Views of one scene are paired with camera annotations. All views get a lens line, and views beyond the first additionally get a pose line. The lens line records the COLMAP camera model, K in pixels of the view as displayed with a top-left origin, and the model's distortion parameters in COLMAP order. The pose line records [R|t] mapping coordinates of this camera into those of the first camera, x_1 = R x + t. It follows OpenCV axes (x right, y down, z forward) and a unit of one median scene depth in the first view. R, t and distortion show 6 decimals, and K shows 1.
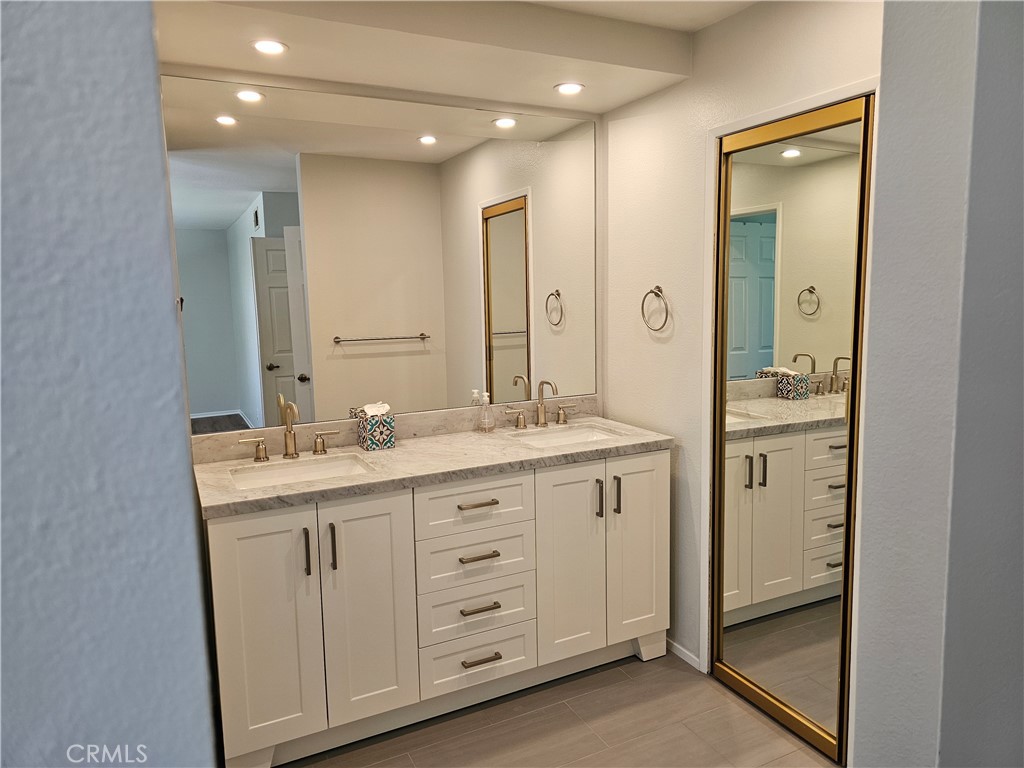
lens RADIAL K [[687.2, 0, 514.4], [0, 687.2, 382.3], [0, 0, 1]] dist [0.047806, -0.032391]
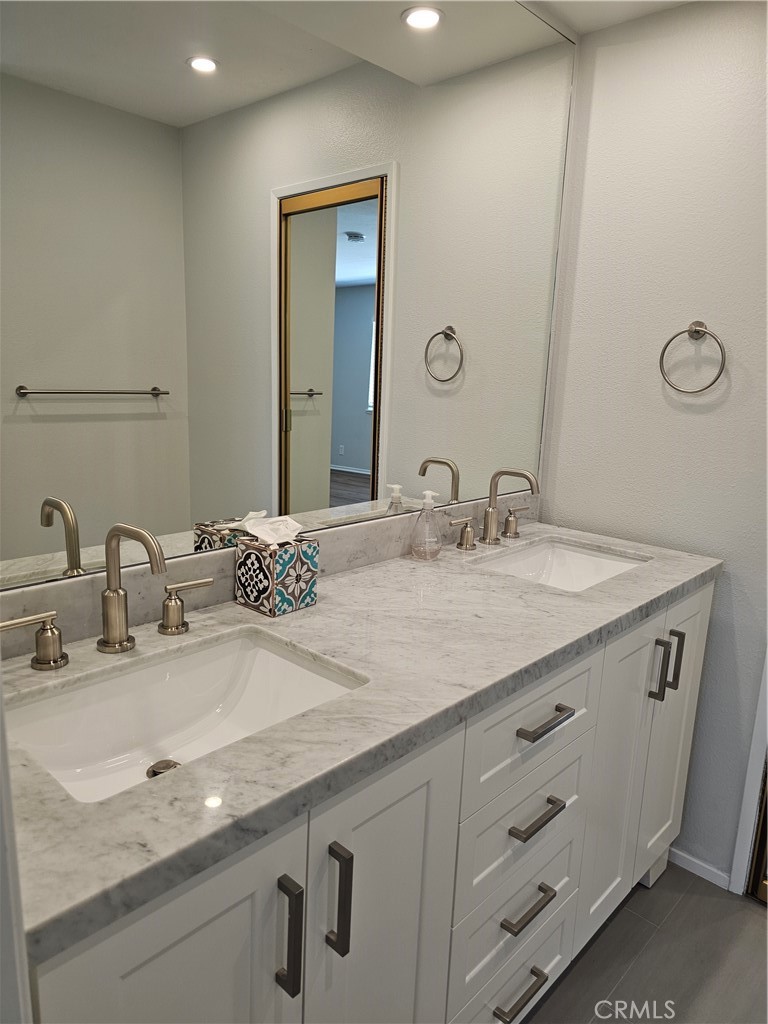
lens RADIAL K [[687.2, 0, 381.8], [0, 687.2, 515.0], [0, 0, 1]] dist [0.047806, -0.032391]
pose [[0.937678, -0.017111, 0.347084, -0.288972], [-0.013790, 0.996168, 0.086366, -0.014450], [-0.347232, -0.085770, 0.933849, 0.489629]]
